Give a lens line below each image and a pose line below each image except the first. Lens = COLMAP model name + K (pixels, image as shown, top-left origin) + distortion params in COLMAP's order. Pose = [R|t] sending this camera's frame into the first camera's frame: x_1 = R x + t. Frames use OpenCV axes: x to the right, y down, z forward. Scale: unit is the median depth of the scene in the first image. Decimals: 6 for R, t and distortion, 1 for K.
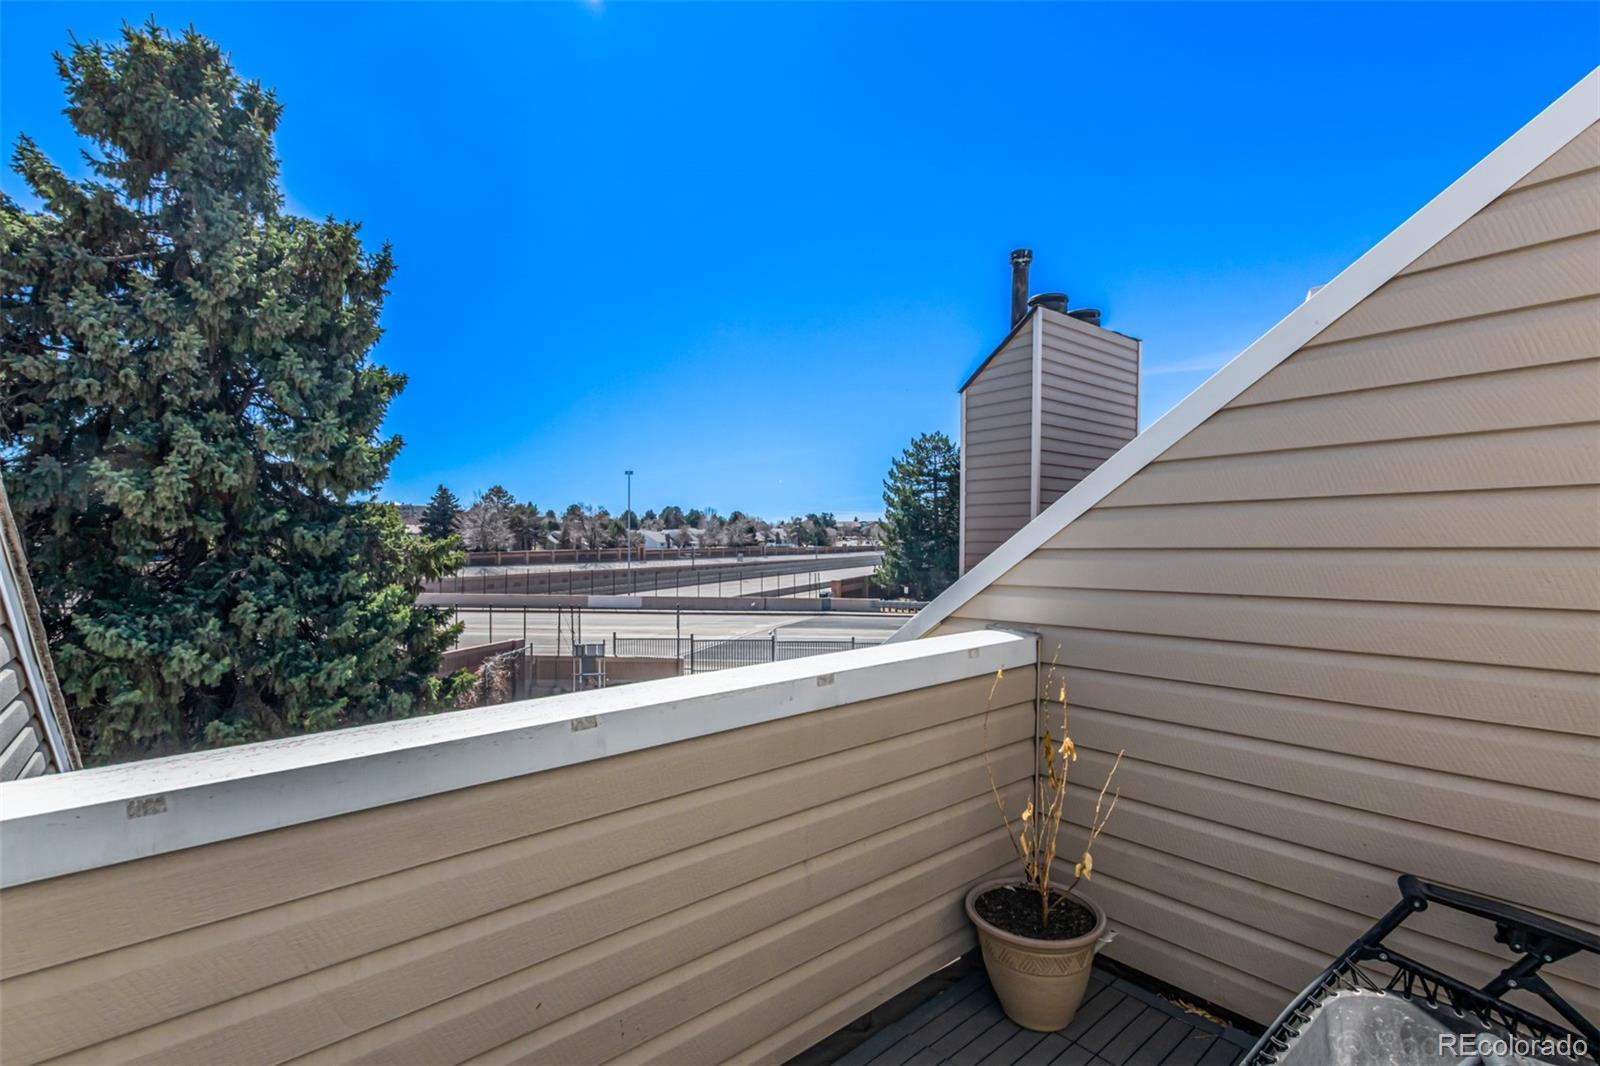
lens RADIAL K [[738.5, 0, 802.0], [0, 738.5, 532.5], [0, 0, 1]] dist [0.008978, -0.004691]
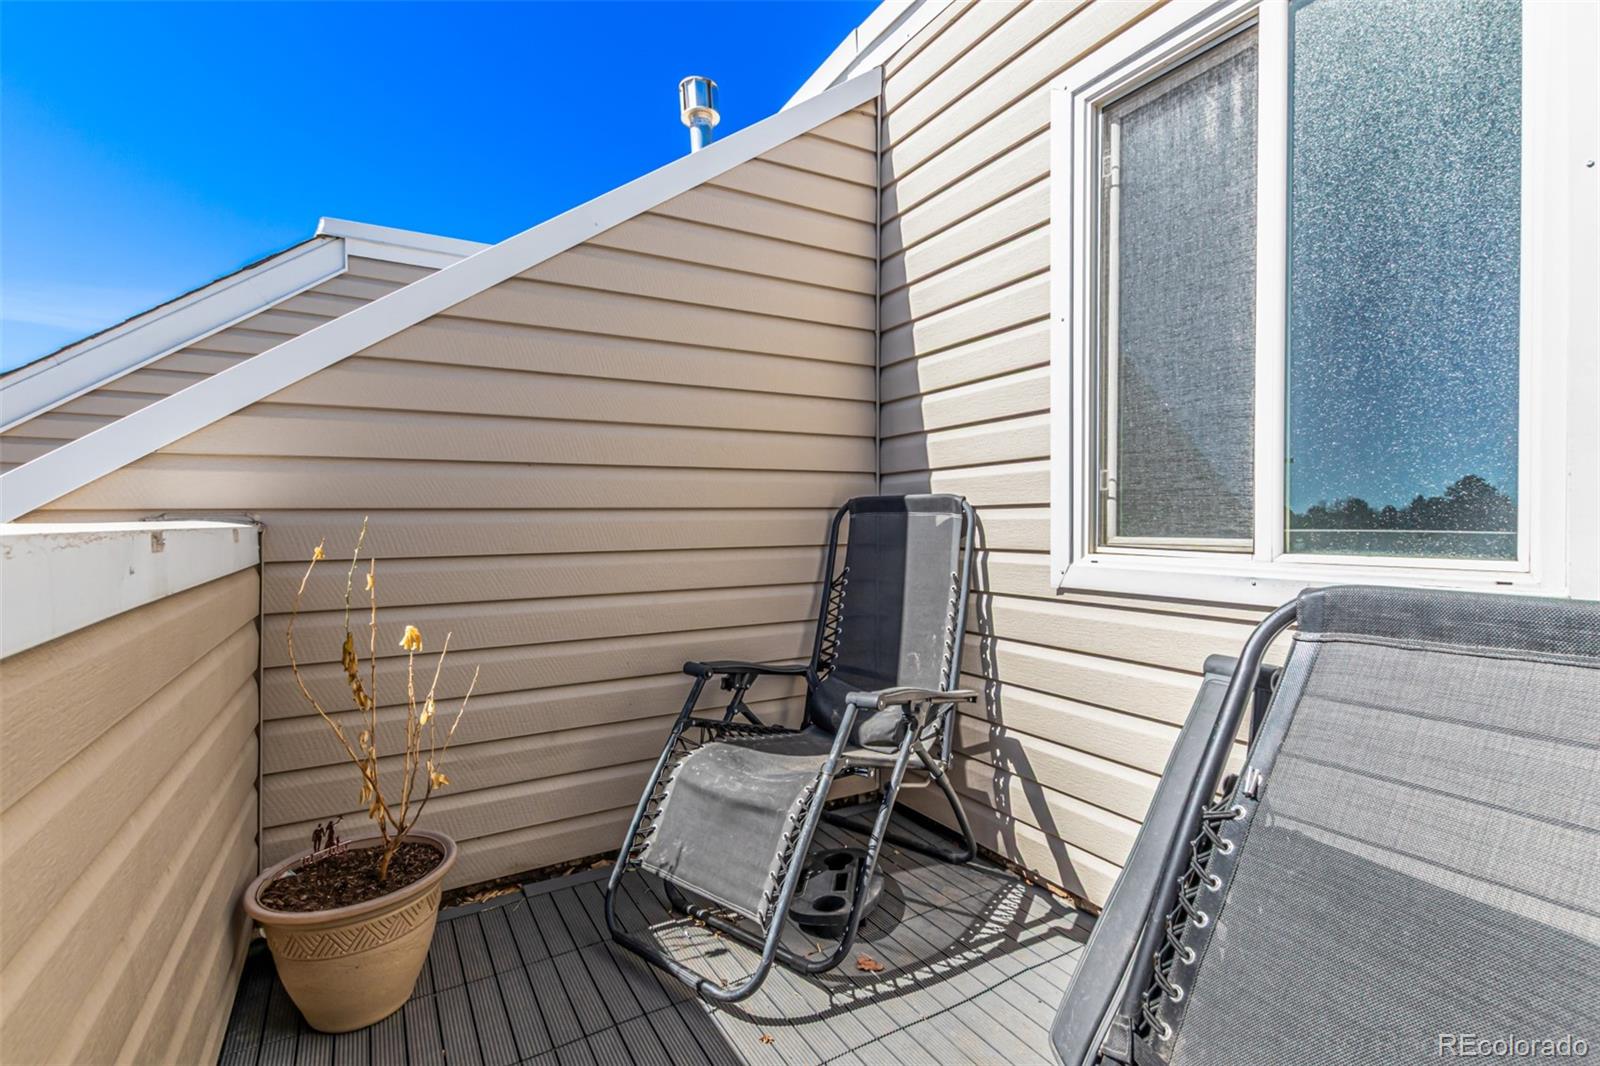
lens RADIAL K [[738.5, 0, 802.5], [0, 738.5, 535.5], [0, 0, 1]] dist [0.008978, -0.004691]
pose [[0.131467, -0.006913, 0.991296, -0.371822], [-0.000770, 0.999975, 0.007076, 0.174794], [-0.991320, -0.001694, 0.131459, 0.482973]]
